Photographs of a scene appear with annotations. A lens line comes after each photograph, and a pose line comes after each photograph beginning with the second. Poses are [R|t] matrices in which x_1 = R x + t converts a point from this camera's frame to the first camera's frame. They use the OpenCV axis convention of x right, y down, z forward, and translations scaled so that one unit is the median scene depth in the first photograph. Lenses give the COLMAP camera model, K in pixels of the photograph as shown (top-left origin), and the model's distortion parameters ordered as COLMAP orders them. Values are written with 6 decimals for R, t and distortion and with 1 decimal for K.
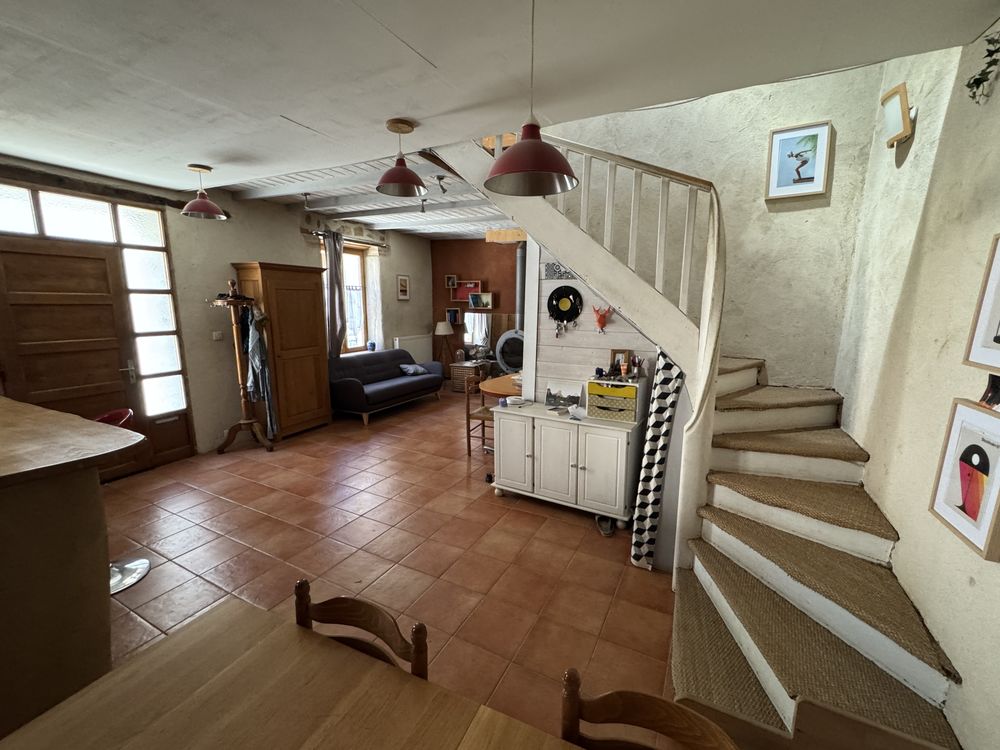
lens RADIAL K [[410.4, 0, 503.5], [0, 410.4, 374.2], [0, 0, 1]] dist [-0.006470, -0.000544]
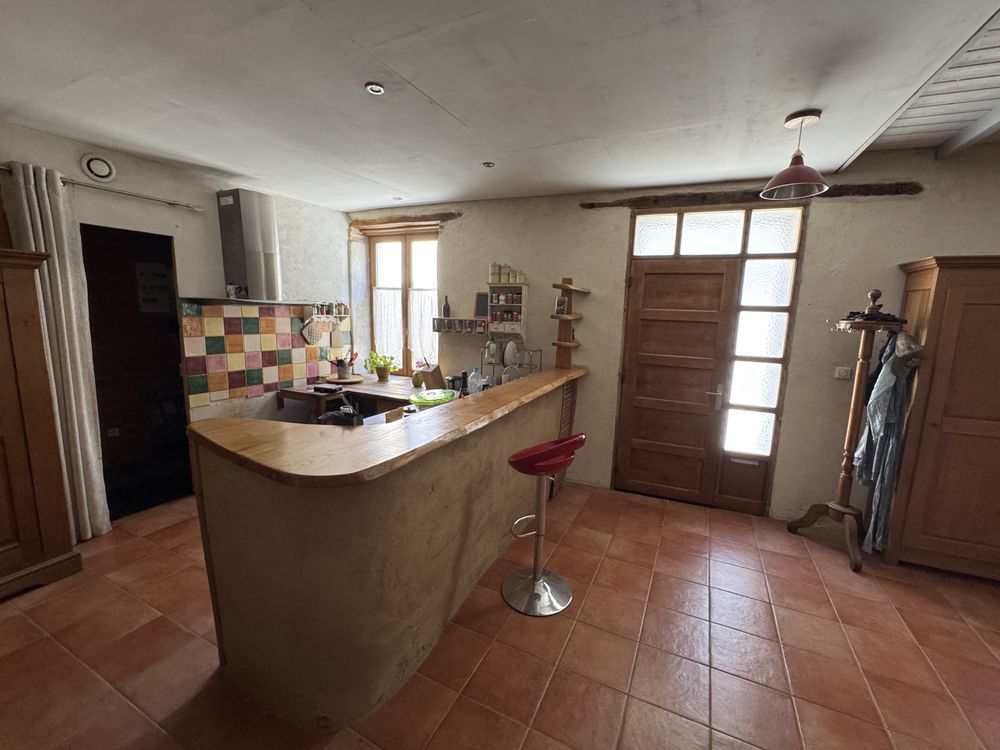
lens RADIAL K [[410.4, 0, 503.9], [0, 410.4, 376.8], [0, 0, 1]] dist [-0.006470, -0.000544]
pose [[0.032163, 0.151073, -0.987999, -0.035676], [-0.204299, 0.968633, 0.141461, -0.068209], [0.978380, 0.197297, 0.062018, 0.400499]]
